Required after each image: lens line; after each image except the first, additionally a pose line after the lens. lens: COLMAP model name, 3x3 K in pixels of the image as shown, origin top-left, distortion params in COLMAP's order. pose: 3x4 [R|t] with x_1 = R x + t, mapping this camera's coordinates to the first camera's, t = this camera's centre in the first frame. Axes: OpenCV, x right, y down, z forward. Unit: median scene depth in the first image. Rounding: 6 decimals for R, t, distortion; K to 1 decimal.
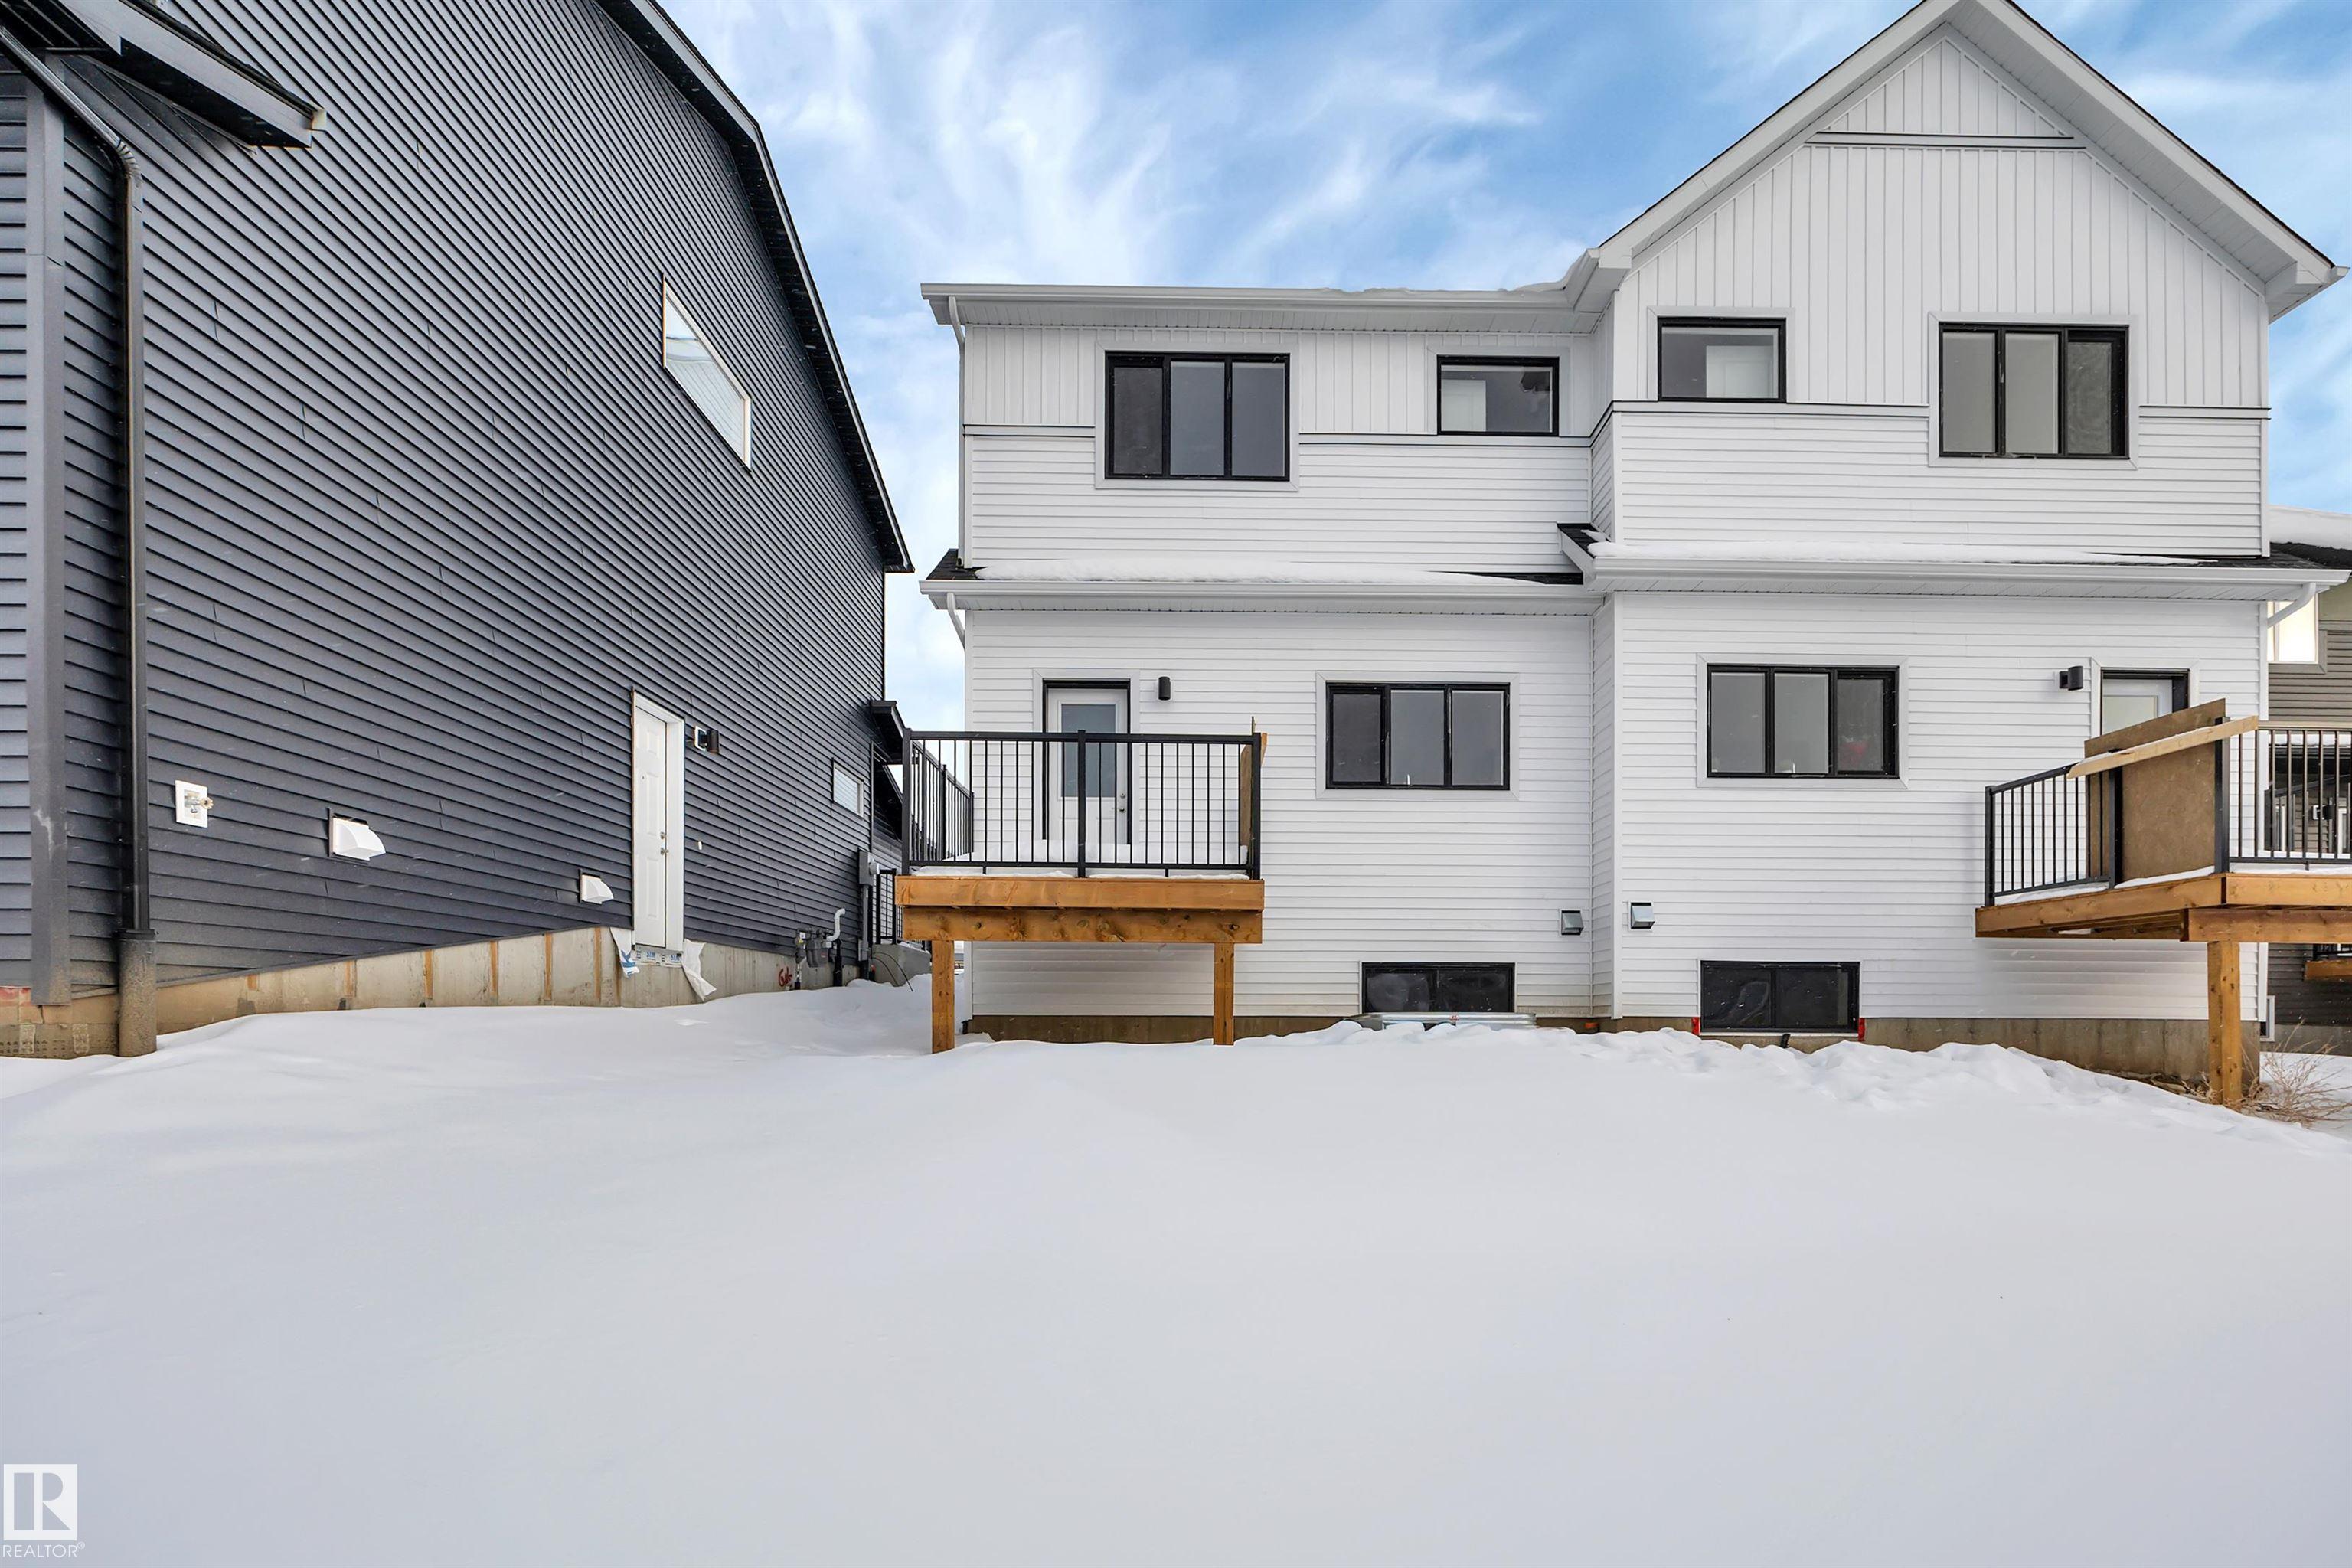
lens RADIAL K [[986.0, 0, 1176.0], [0, 986.0, 784.0], [0, 0, 1]] dist [0.000273, 0.000028]
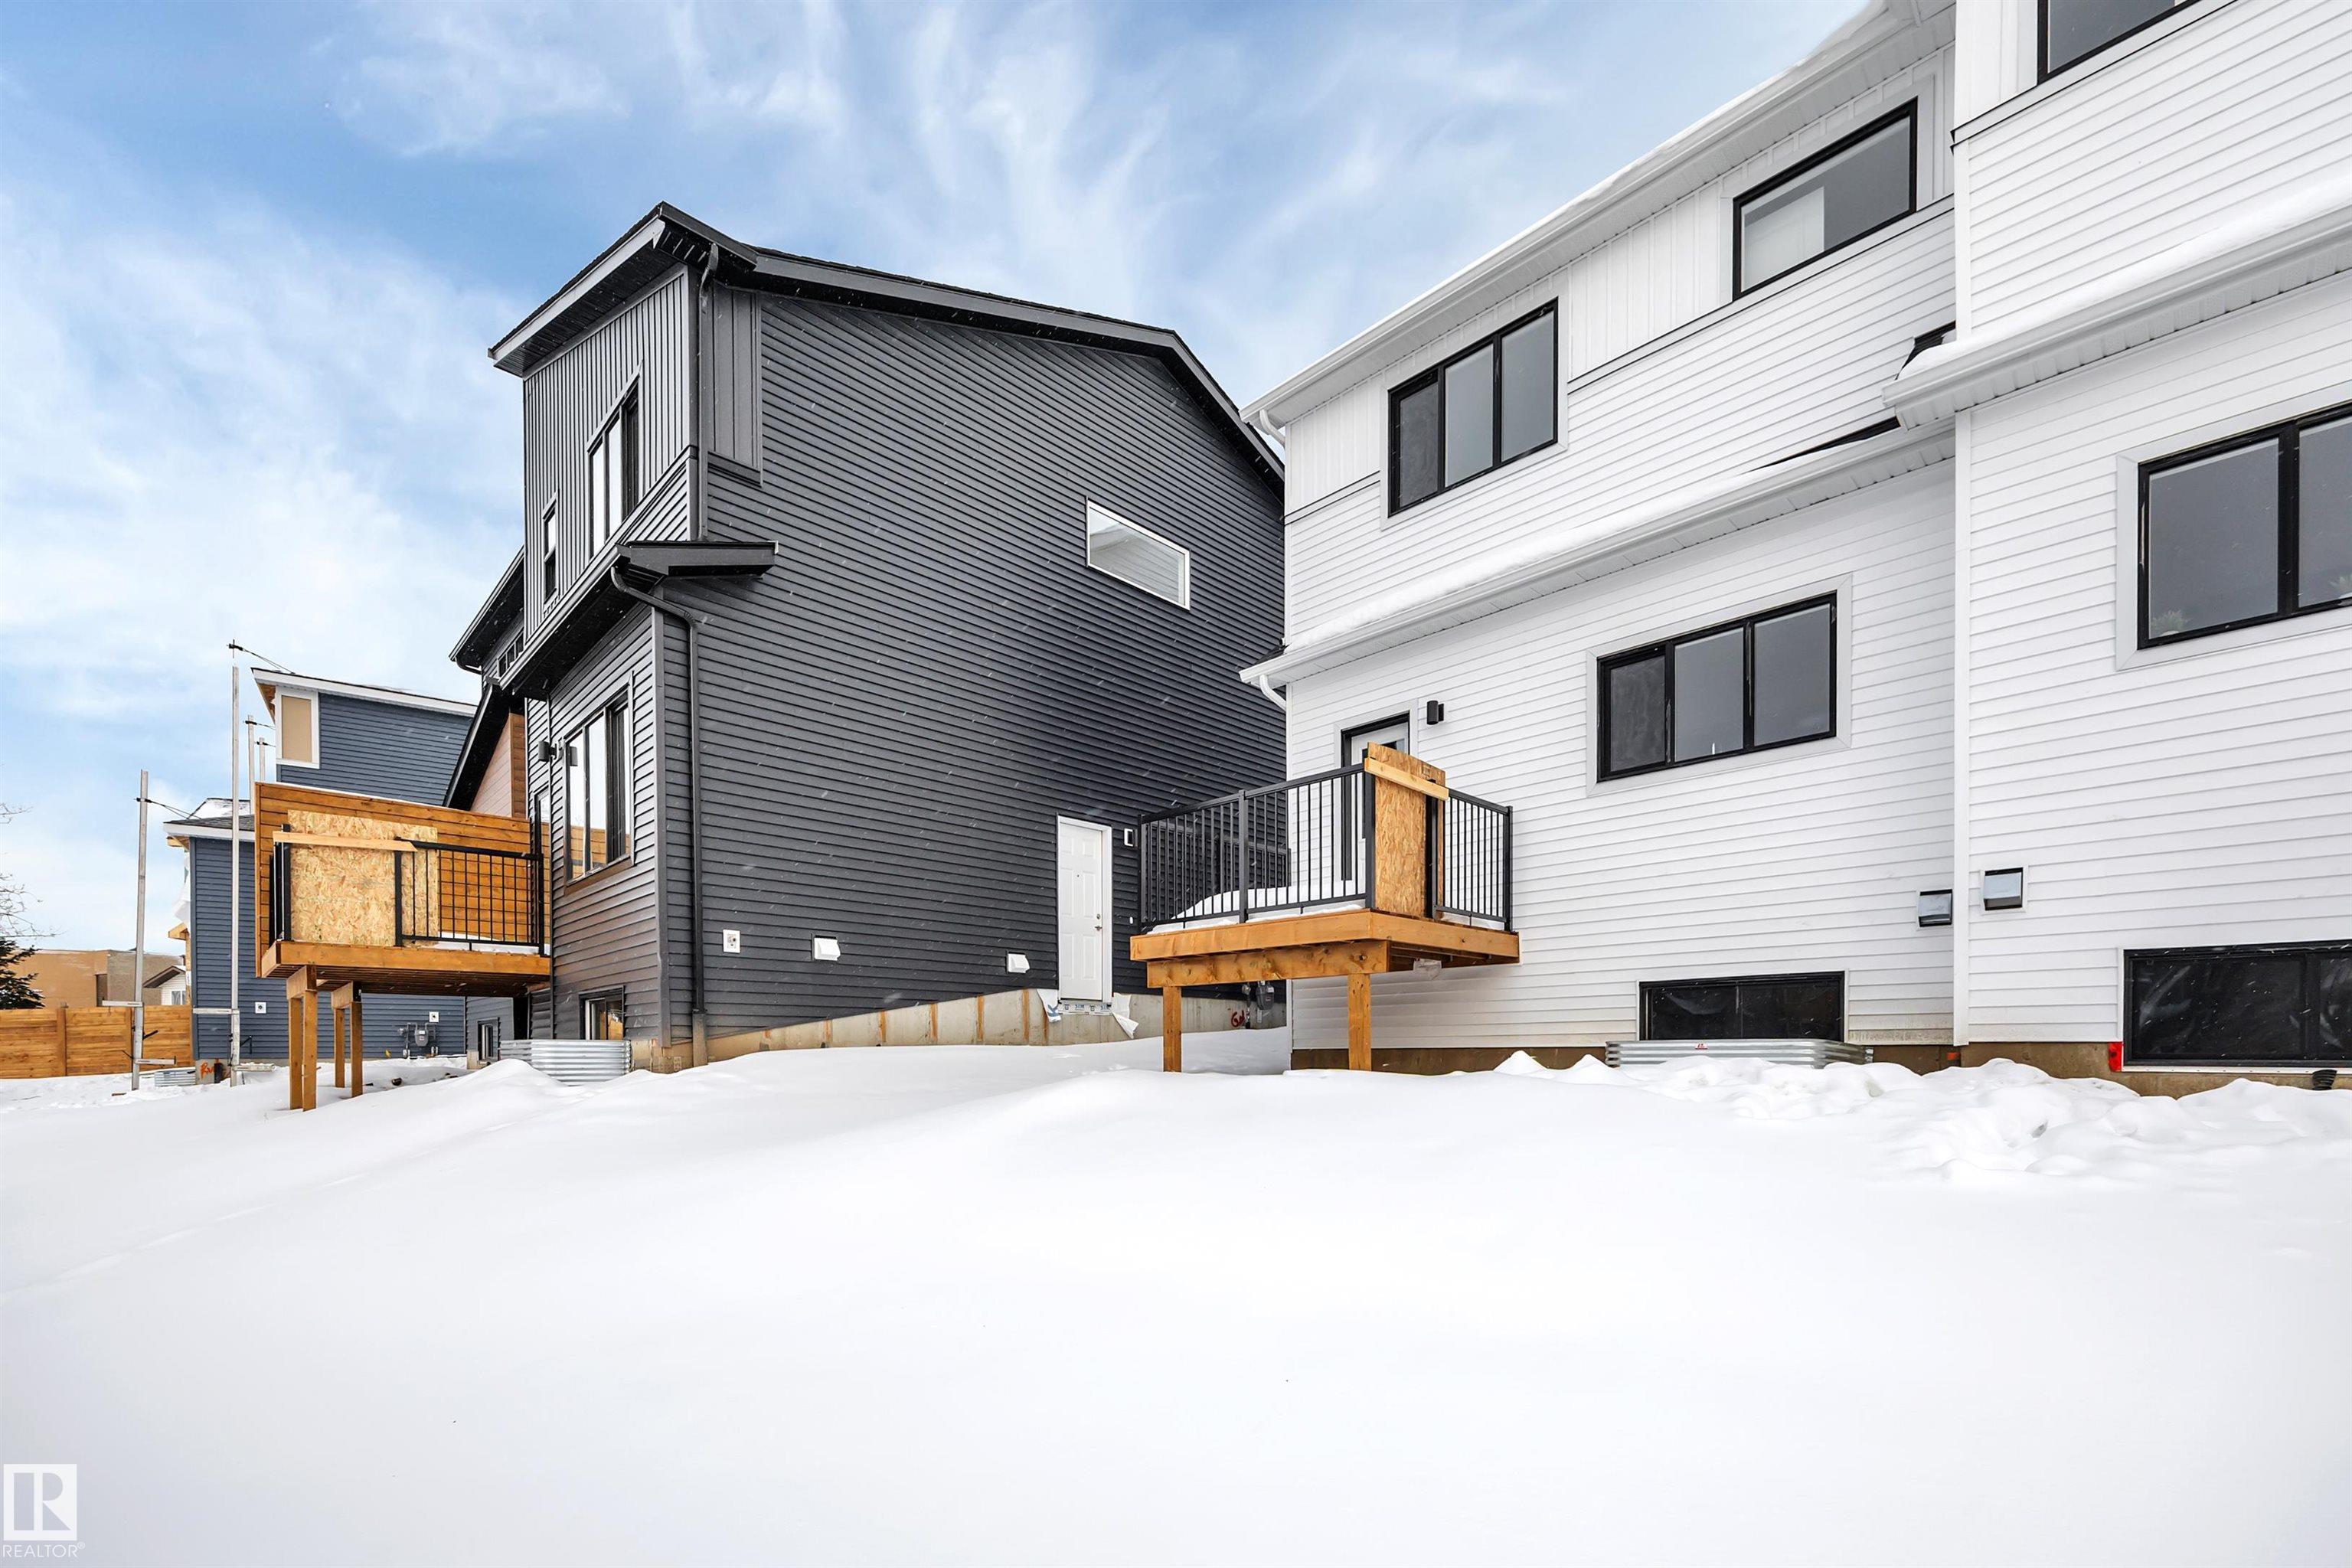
lens RADIAL K [[966.5, 0, 1171.1], [0, 966.5, 811.5], [0, 0, 1]] dist [0.001758, 0.000067]
pose [[0.700377, -0.178720, -0.691037, 0.541632], [0.168712, 0.982163, -0.083021, 0.042433], [0.693548, -0.058440, 0.718036, 0.151599]]
